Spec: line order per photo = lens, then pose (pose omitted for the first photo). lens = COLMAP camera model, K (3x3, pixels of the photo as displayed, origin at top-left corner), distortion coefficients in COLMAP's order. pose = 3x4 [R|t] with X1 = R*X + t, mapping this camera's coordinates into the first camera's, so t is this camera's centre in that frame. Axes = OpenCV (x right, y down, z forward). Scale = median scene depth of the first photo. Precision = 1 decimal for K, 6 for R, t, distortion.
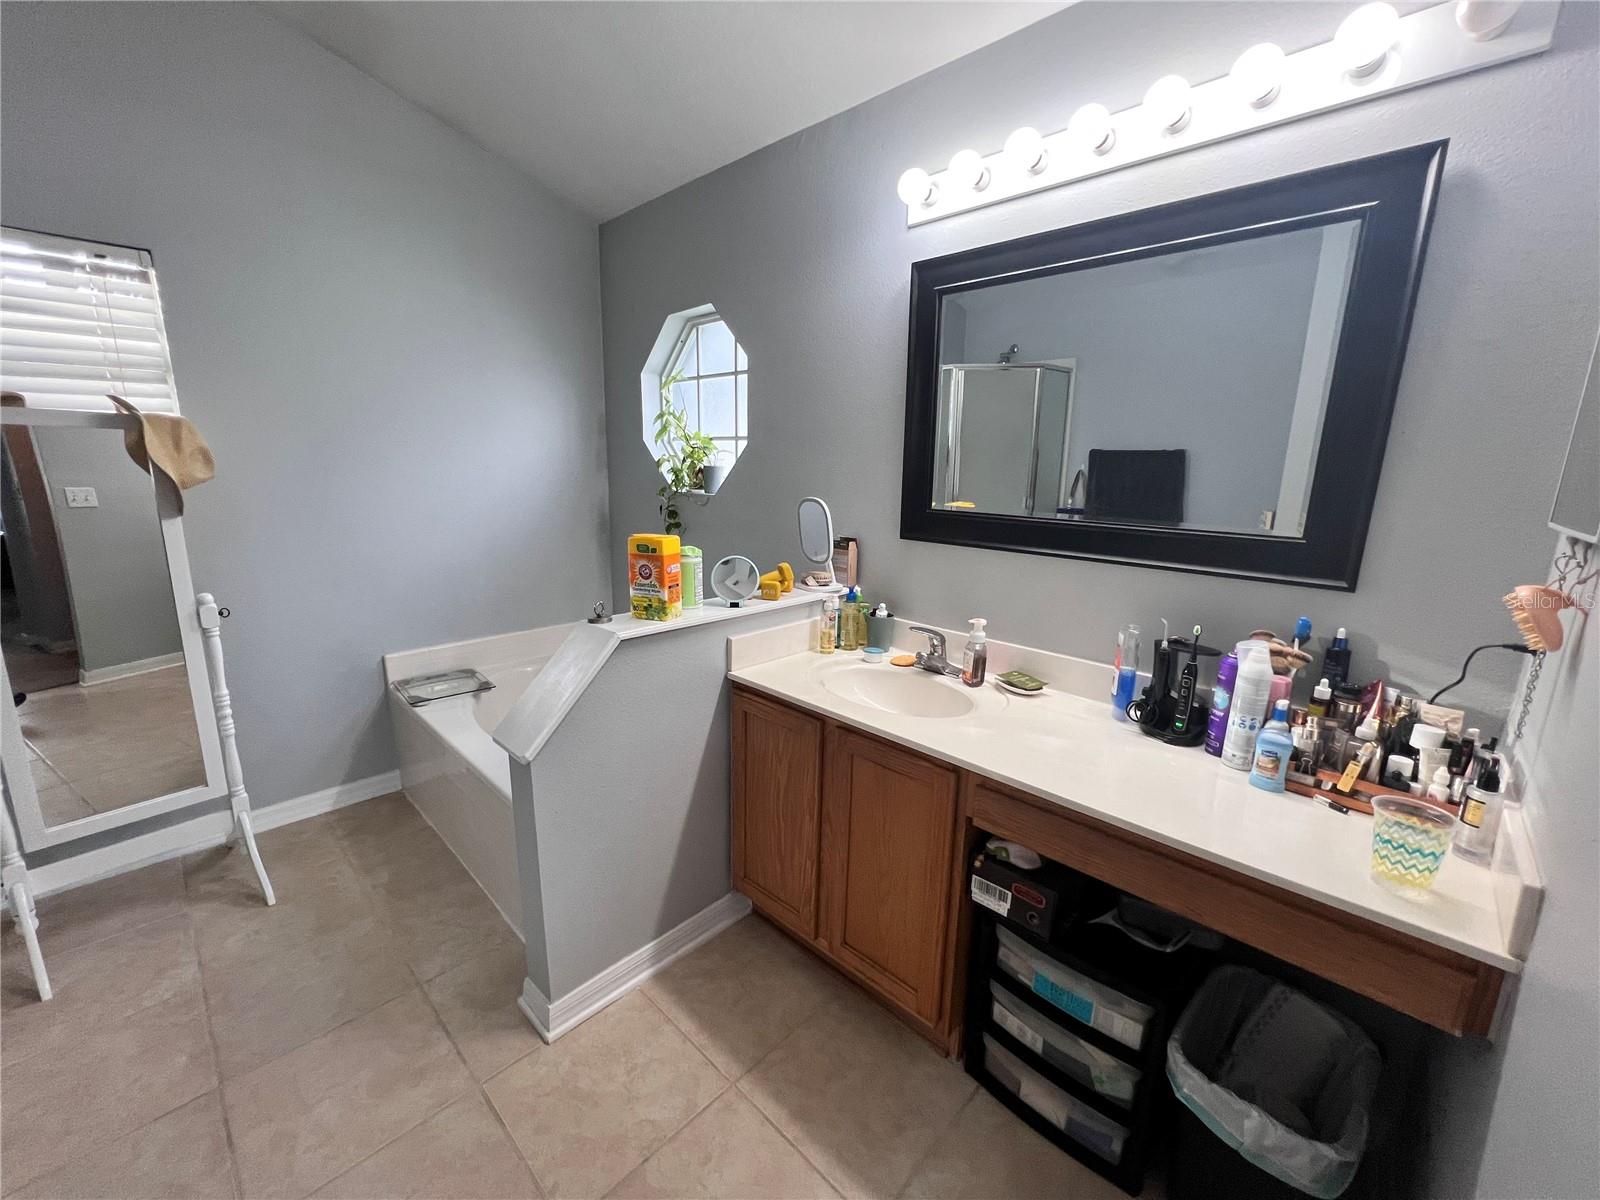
lens RADIAL K [[639.7, 0, 800.0], [0, 639.7, 600.0], [0, 0, 1]] dist [-0.003361, 0.000058]
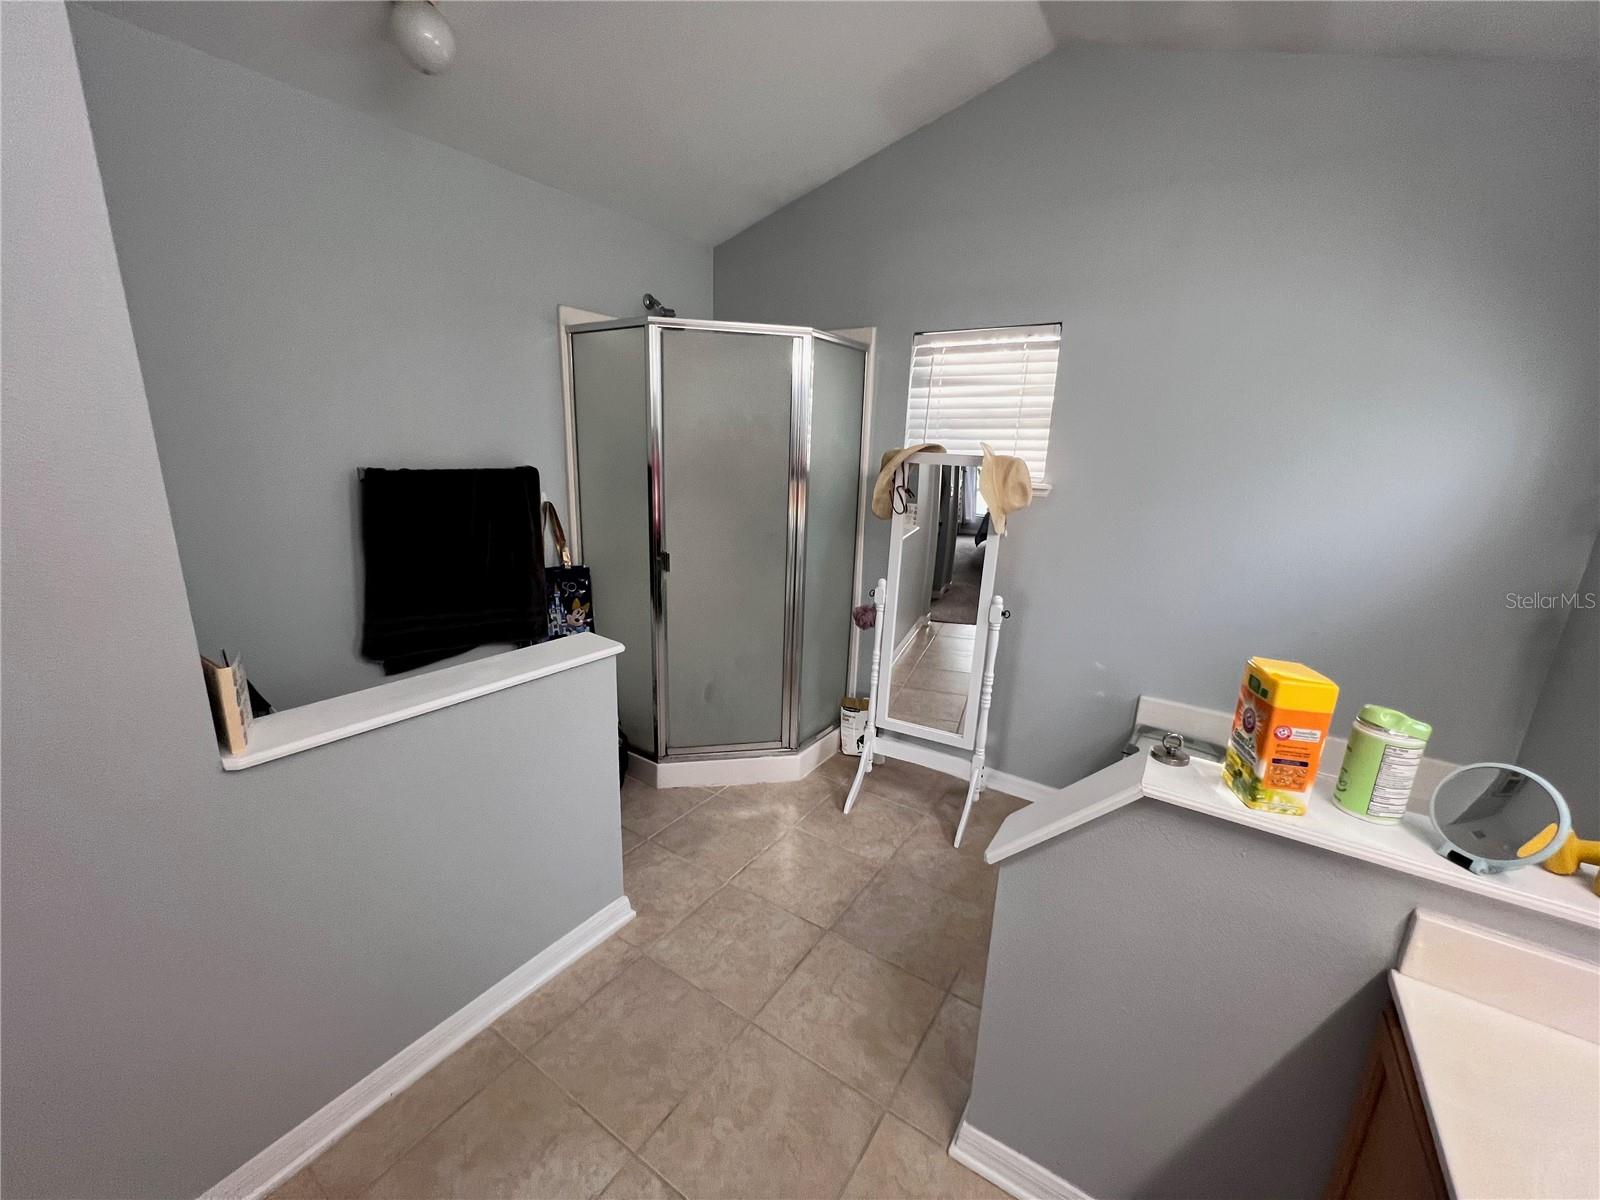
lens RADIAL K [[639.7, 0, 800.0], [0, 639.7, 600.0], [0, 0, 1]] dist [-0.003361, 0.000058]
pose [[0.178182, 0.223342, -0.958316, 0.237728], [-0.239281, 0.954502, 0.177963, -0.153105], [0.954461, 0.197597, 0.223516, 0.396897]]
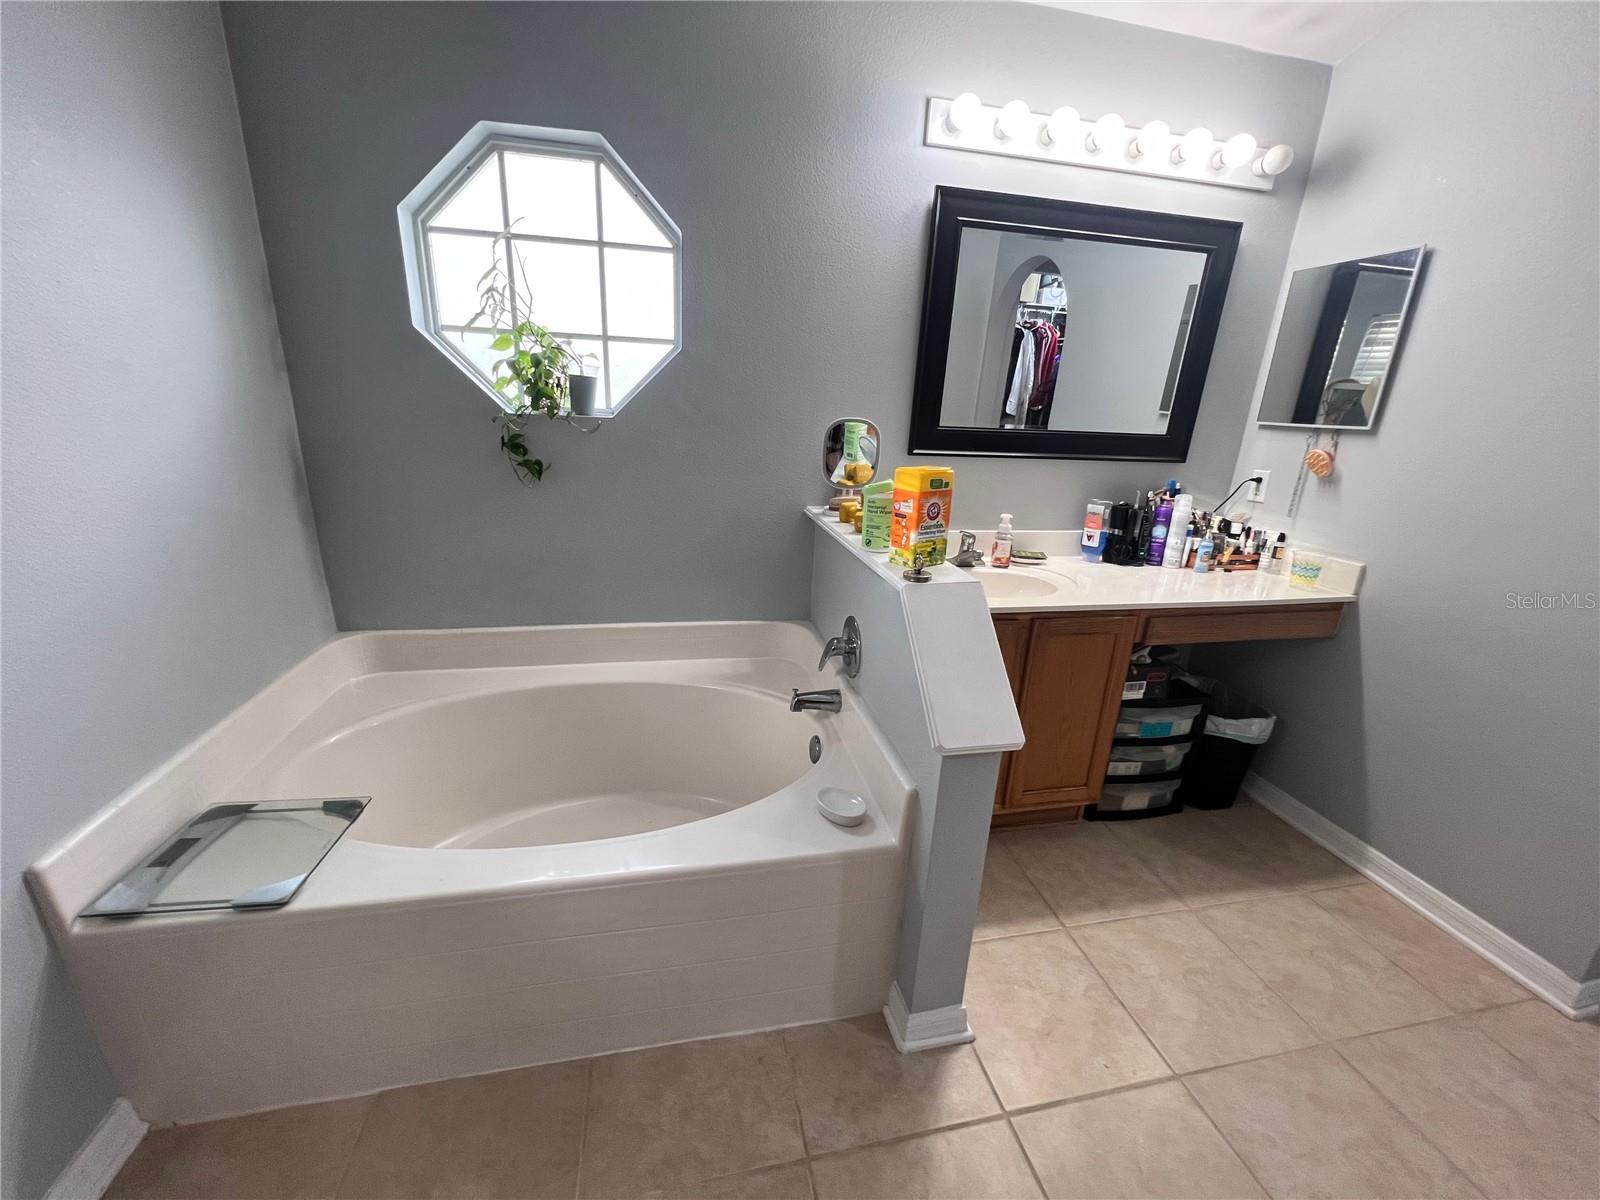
lens RADIAL K [[639.7, 0, 800.0], [0, 639.7, 600.0], [0, 0, 1]] dist [-0.003361, 0.000058]
pose [[0.560764, -0.248868, 0.789689, -0.993436], [0.143627, 0.968537, 0.203241, -0.121779], [-0.815423, -0.000549, 0.578865, 0.610556]]
